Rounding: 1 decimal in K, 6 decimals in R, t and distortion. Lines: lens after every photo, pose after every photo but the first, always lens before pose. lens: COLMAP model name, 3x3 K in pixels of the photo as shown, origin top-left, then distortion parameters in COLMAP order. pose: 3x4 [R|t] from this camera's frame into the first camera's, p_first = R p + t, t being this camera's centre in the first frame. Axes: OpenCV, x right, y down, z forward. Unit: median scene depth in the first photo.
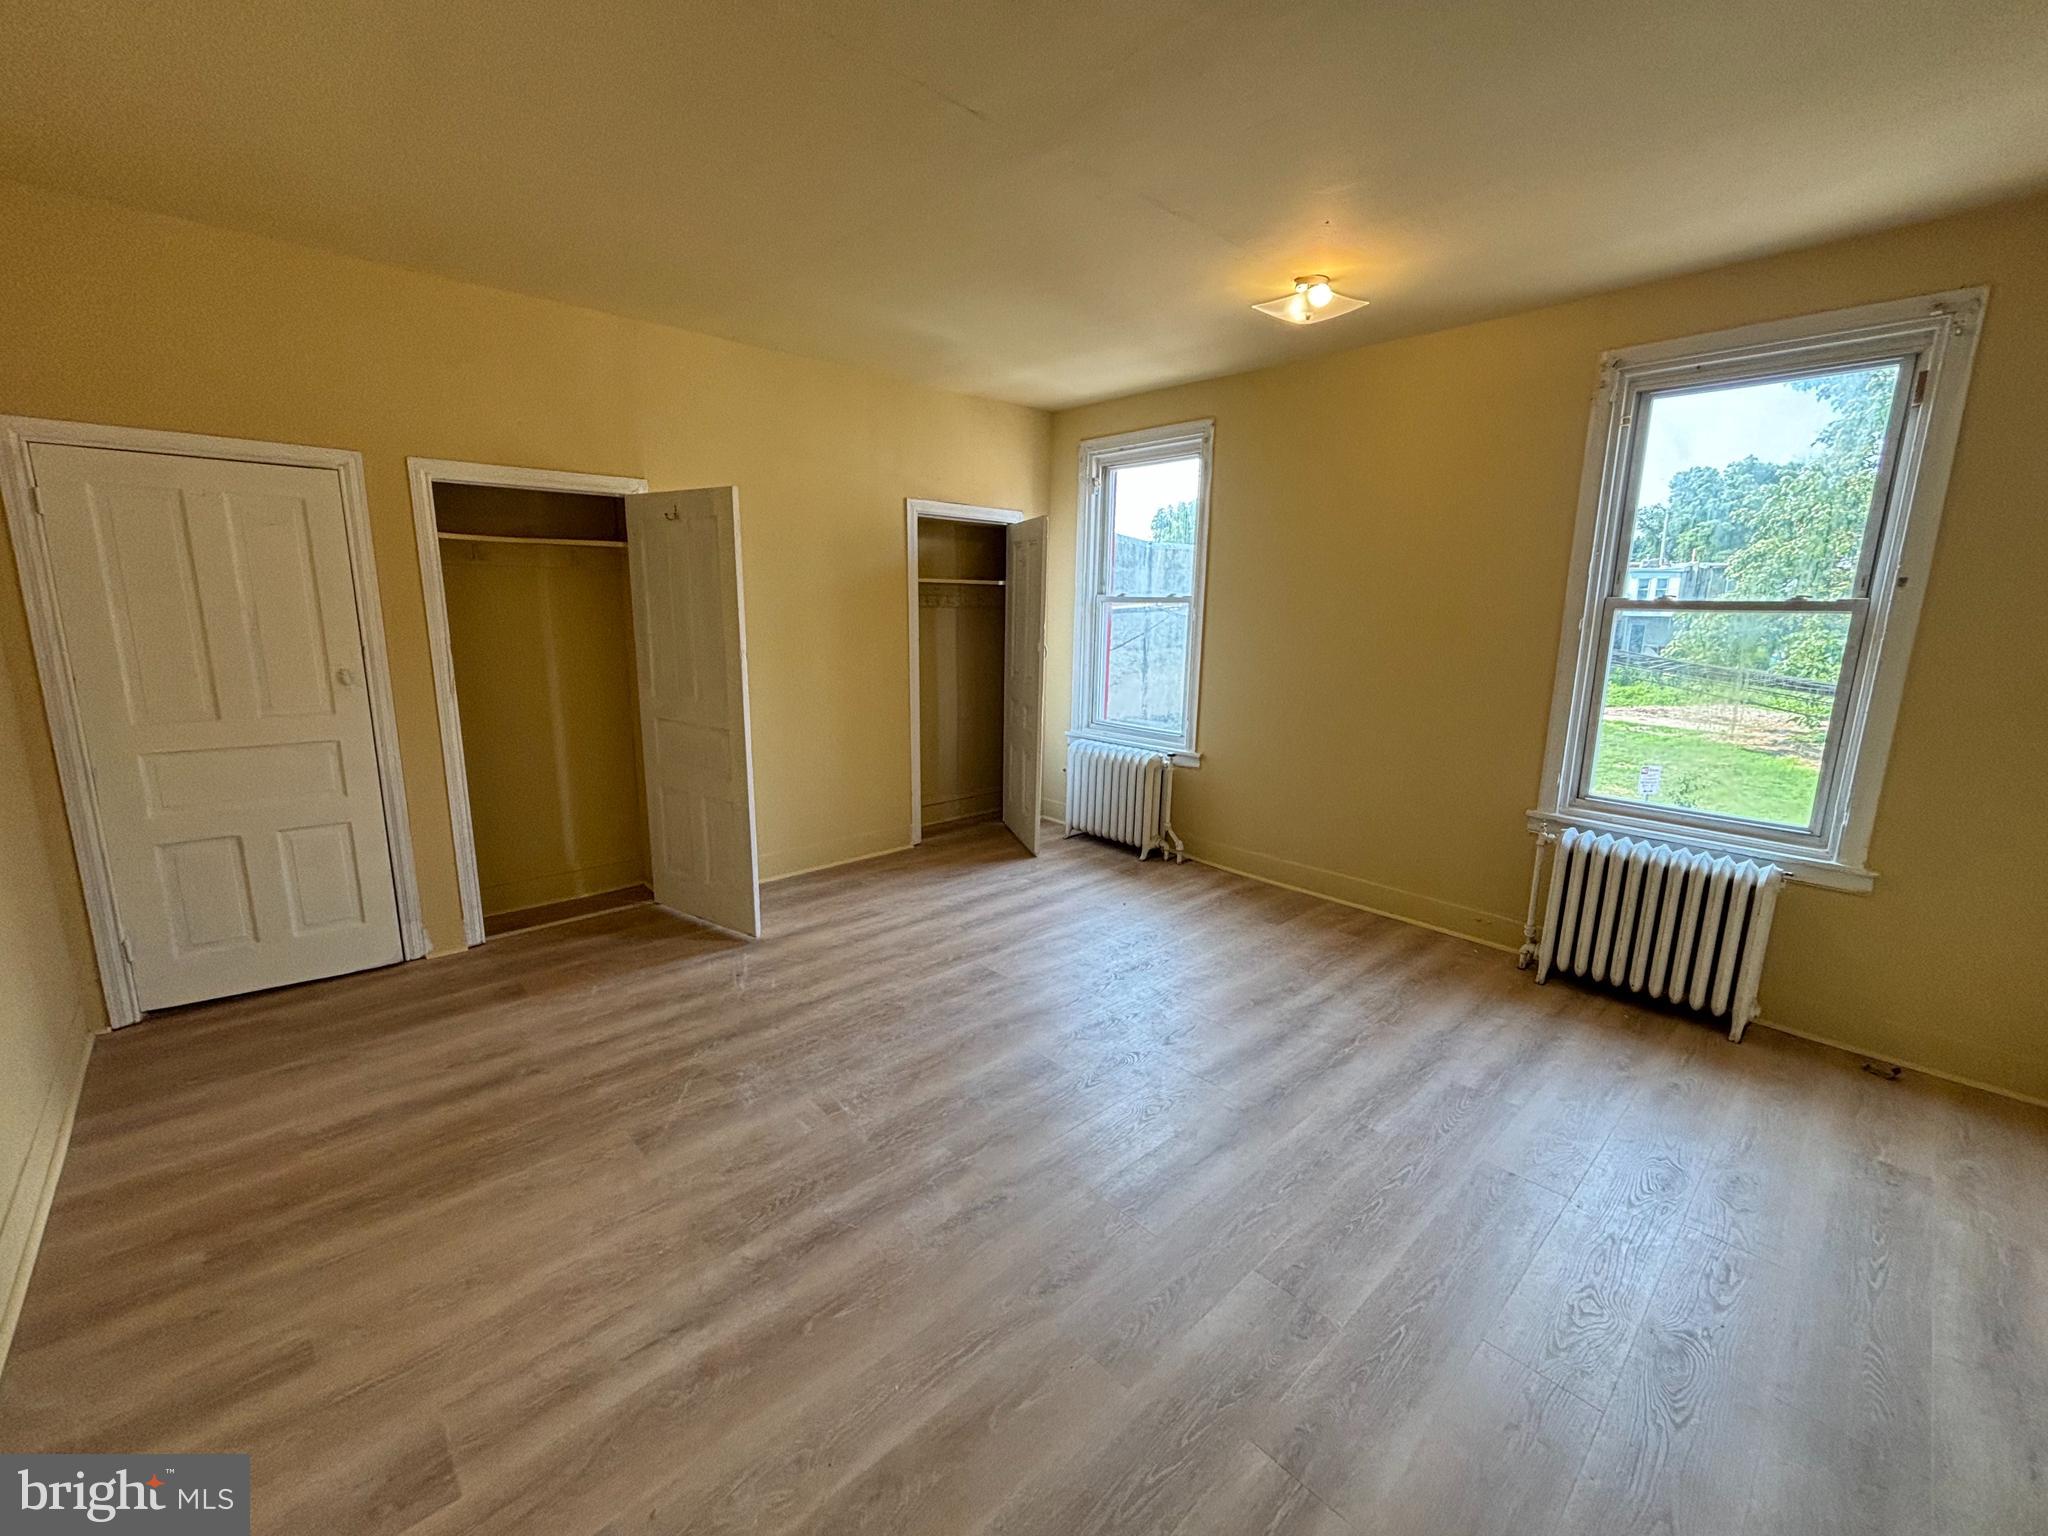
lens RADIAL K [[831.4, 0, 1031.9], [0, 831.4, 768.9], [0, 0, 1]] dist [0.007488, -0.001439]
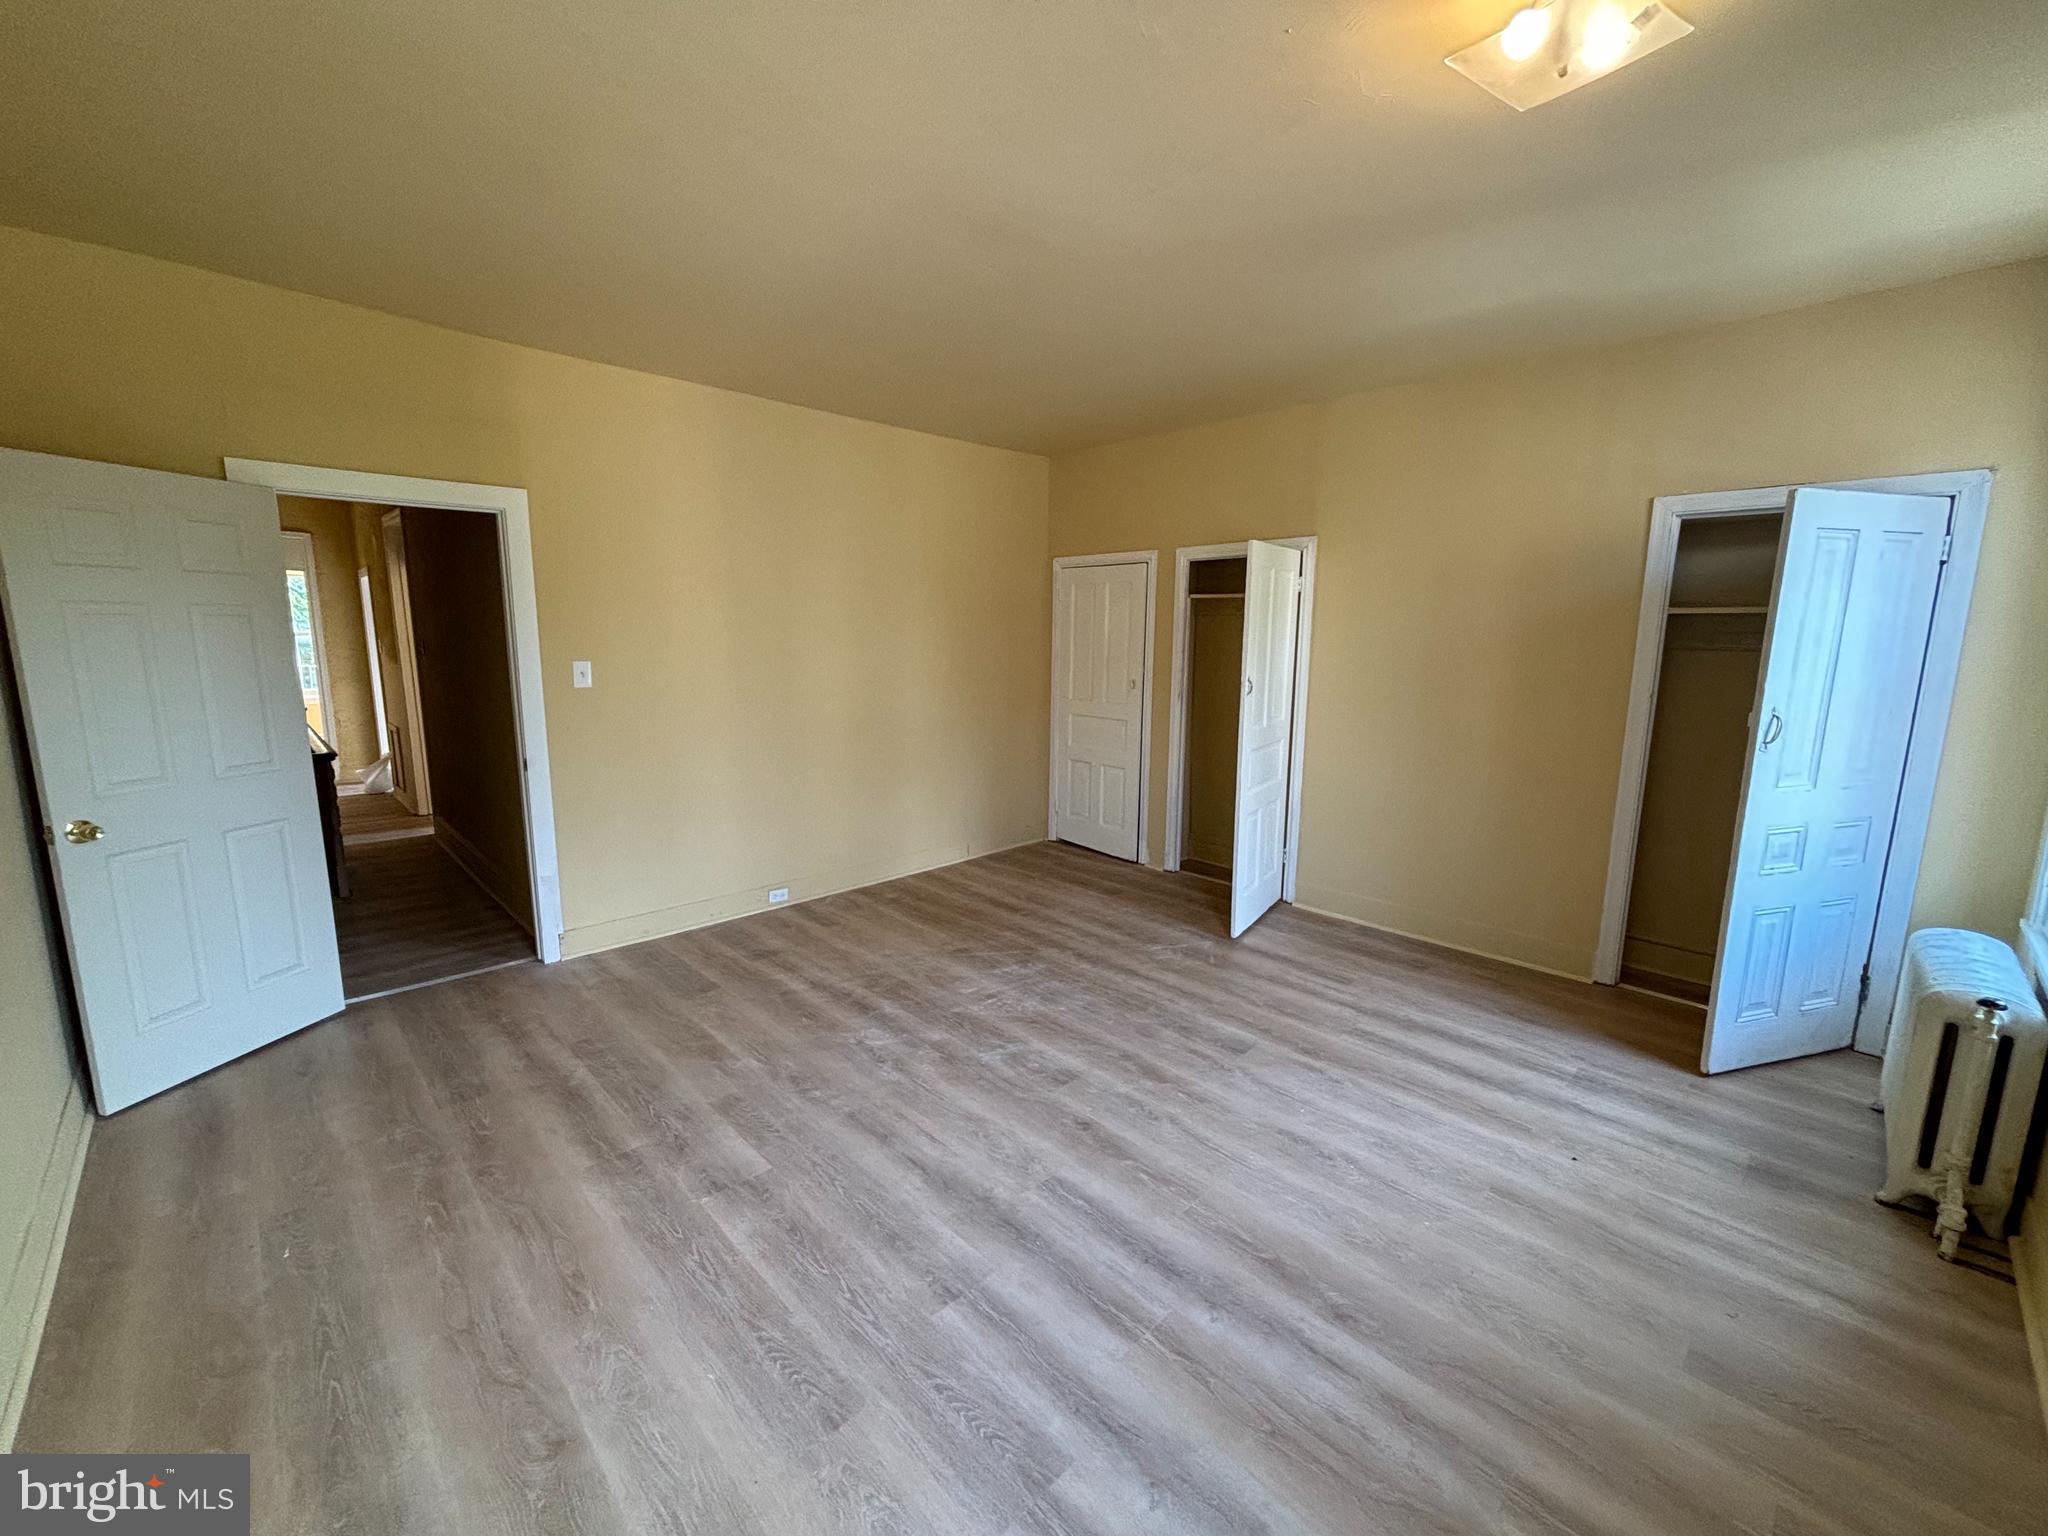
lens RADIAL K [[831.4, 0, 1018.1], [0, 831.4, 774.2], [0, 0, 1]] dist [0.007488, -0.001439]
pose [[0.016515, 0.159253, -0.987100, 0.881764], [-0.213008, 0.965132, 0.152145, -0.141022], [0.976911, 0.207747, 0.049861, 0.741391]]
